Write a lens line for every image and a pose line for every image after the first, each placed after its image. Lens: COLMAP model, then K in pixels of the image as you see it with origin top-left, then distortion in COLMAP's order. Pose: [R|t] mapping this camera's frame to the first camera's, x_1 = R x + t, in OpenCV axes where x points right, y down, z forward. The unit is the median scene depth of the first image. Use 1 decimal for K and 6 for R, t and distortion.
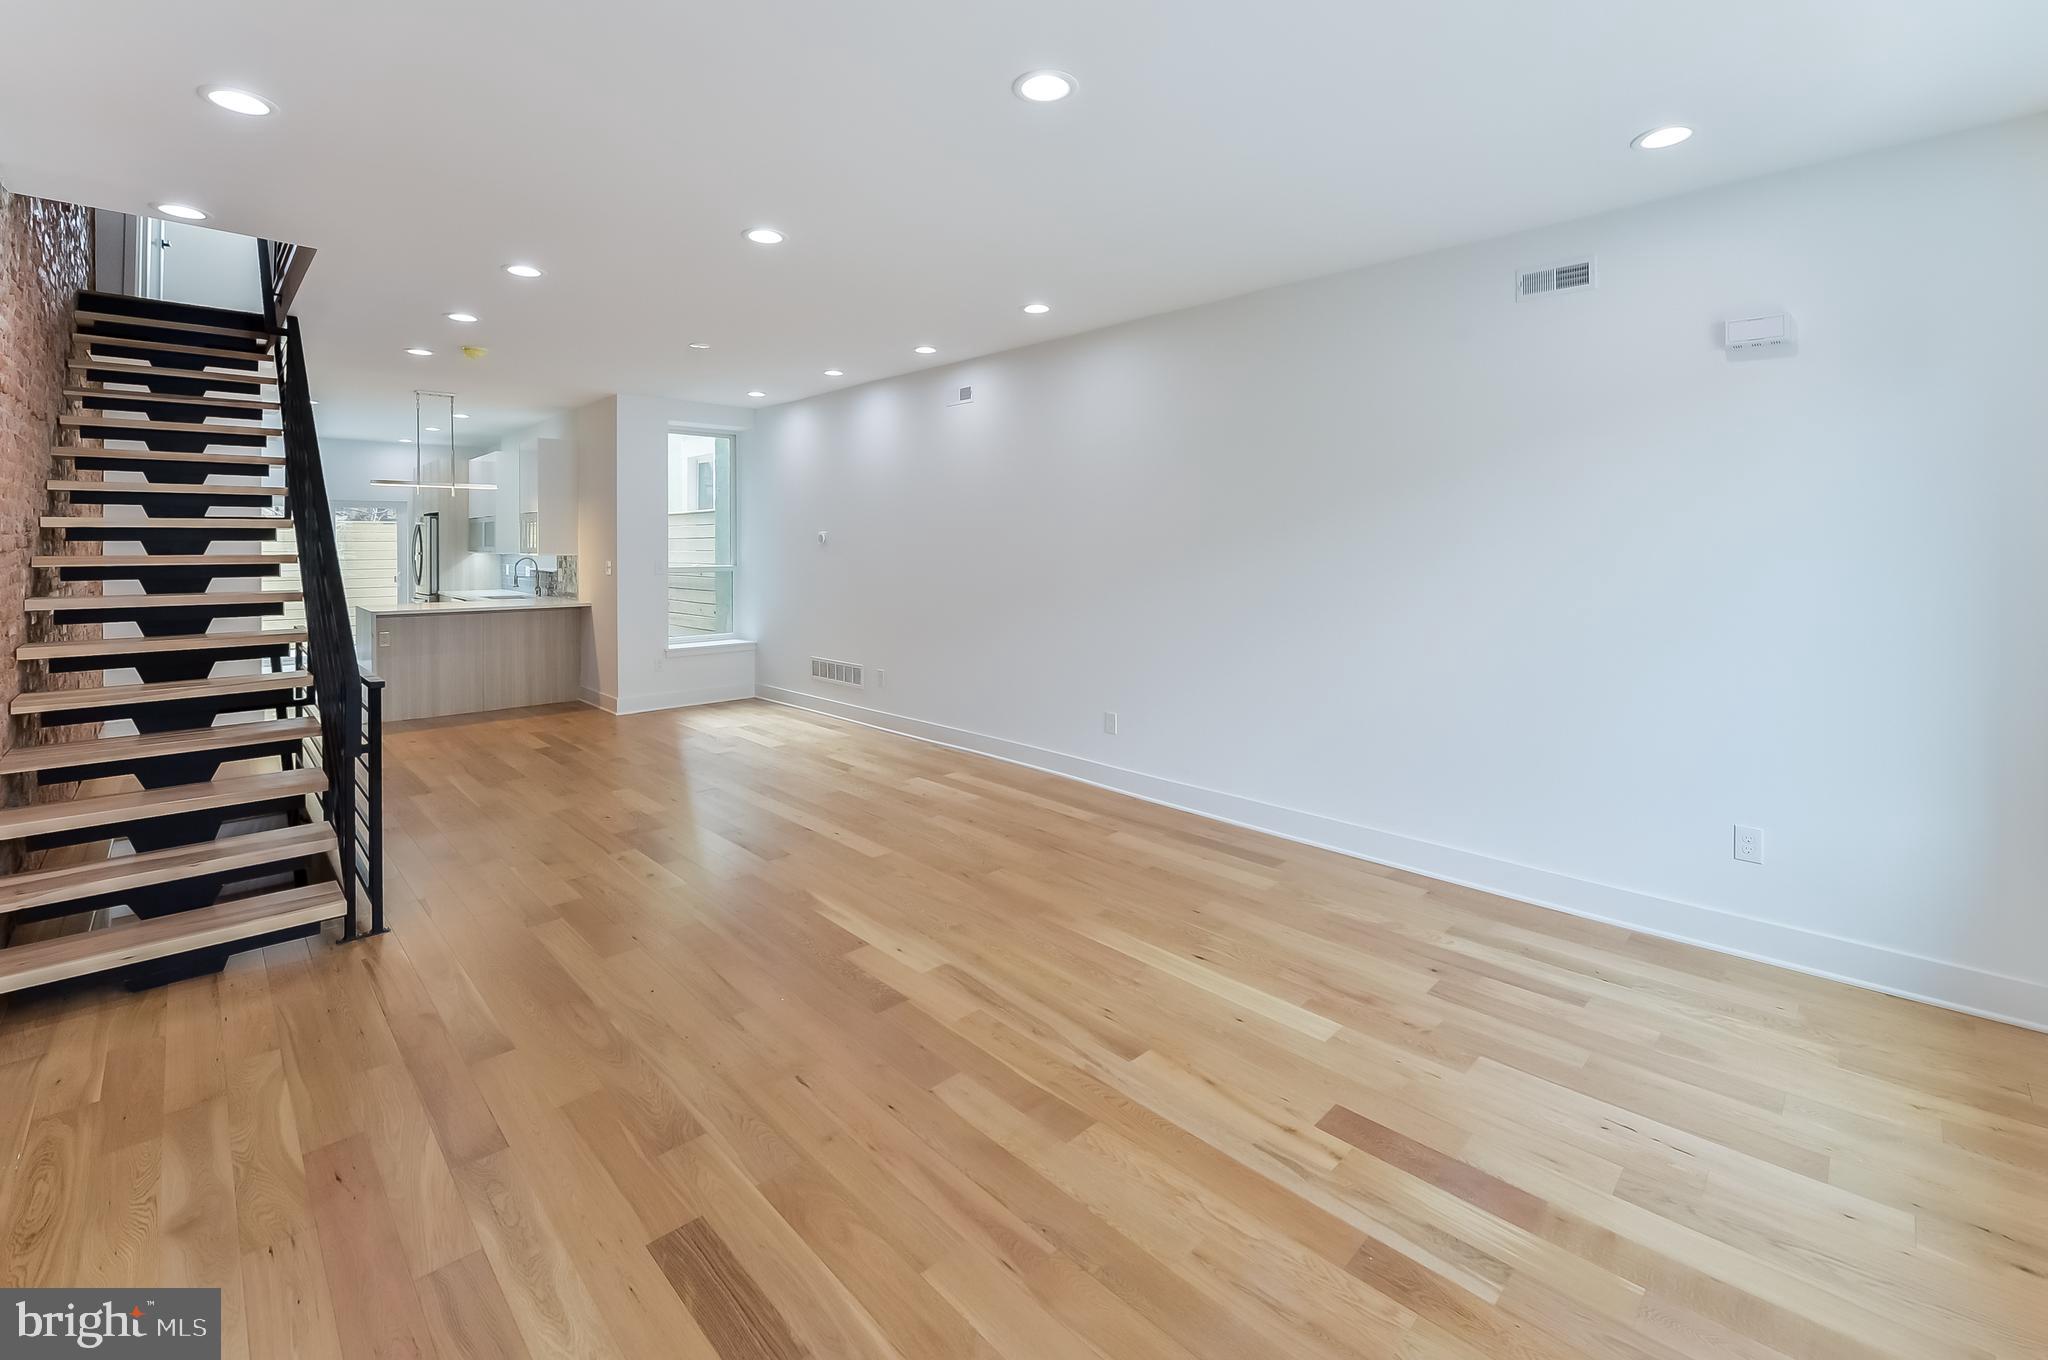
lens RADIAL K [[846.2, 0, 999.5], [0, 846.2, 549.8], [0, 0, 1]] dist [-0.021140, -0.000167]
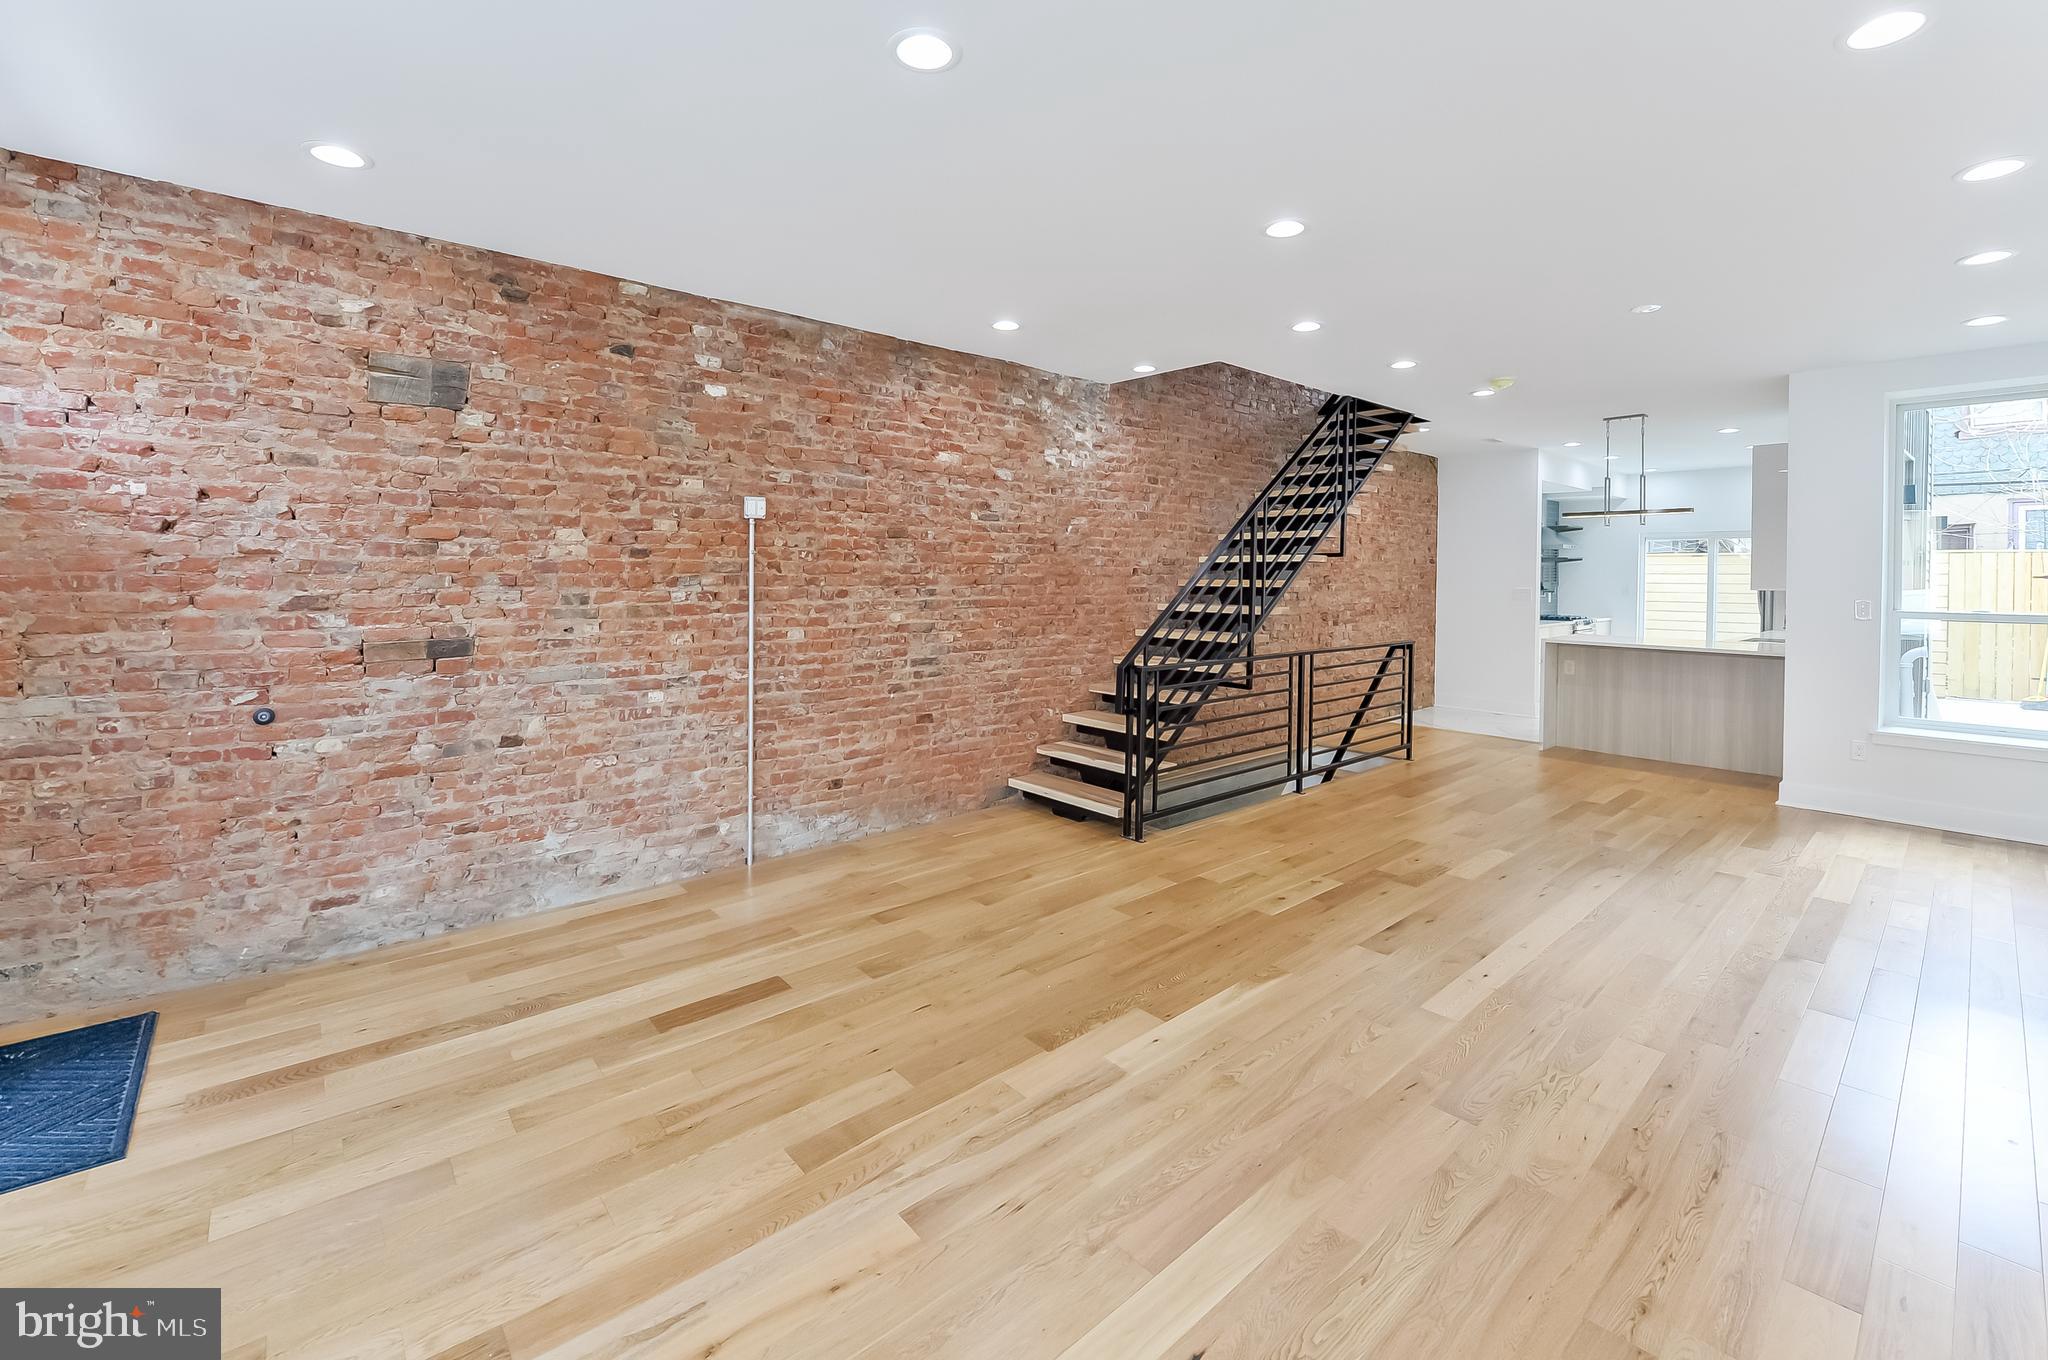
lens RADIAL K [[846.2, 0, 1048.1], [0, 846.2, 594.3], [0, 0, 1]] dist [-0.021140, -0.000167]
pose [[-0.025820, 0.021819, -0.999428, 0.645394], [-0.011266, 0.999692, 0.022116, 0.002075], [0.999603, 0.011830, -0.025566, 0.799948]]
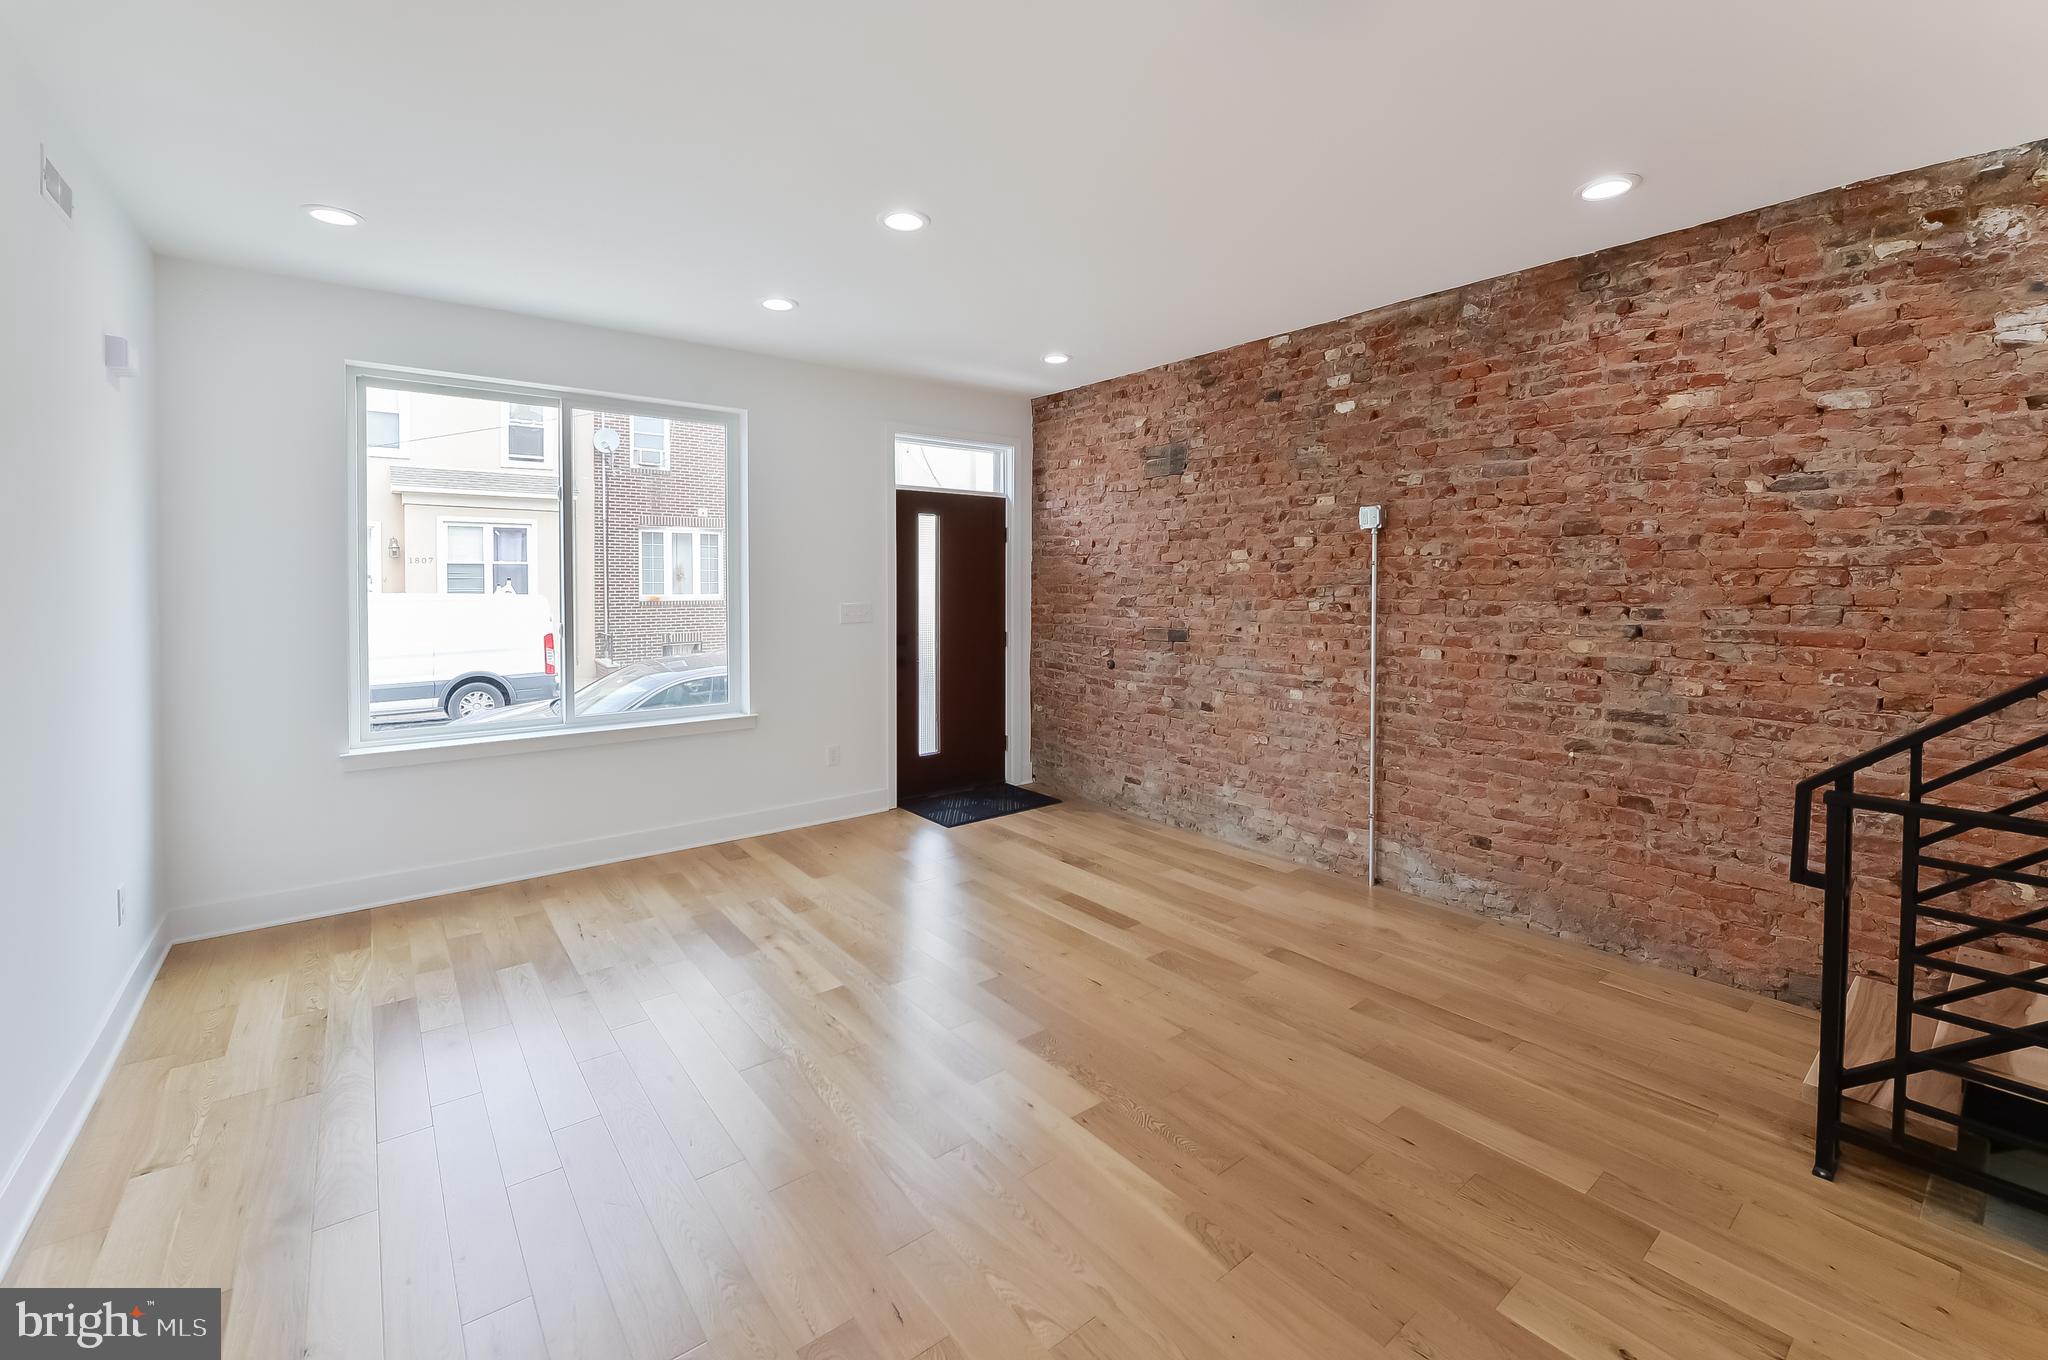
lens RADIAL K [[846.2, 0, 1006.8], [0, 846.2, 603.4], [0, 0, 1]] dist [-0.021140, -0.000167]
pose [[-0.994717, -0.002806, 0.102613, -0.153657], [0.000667, 0.999429, 0.033795, -0.010747], [-0.102649, 0.033685, -0.994147, 1.548017]]
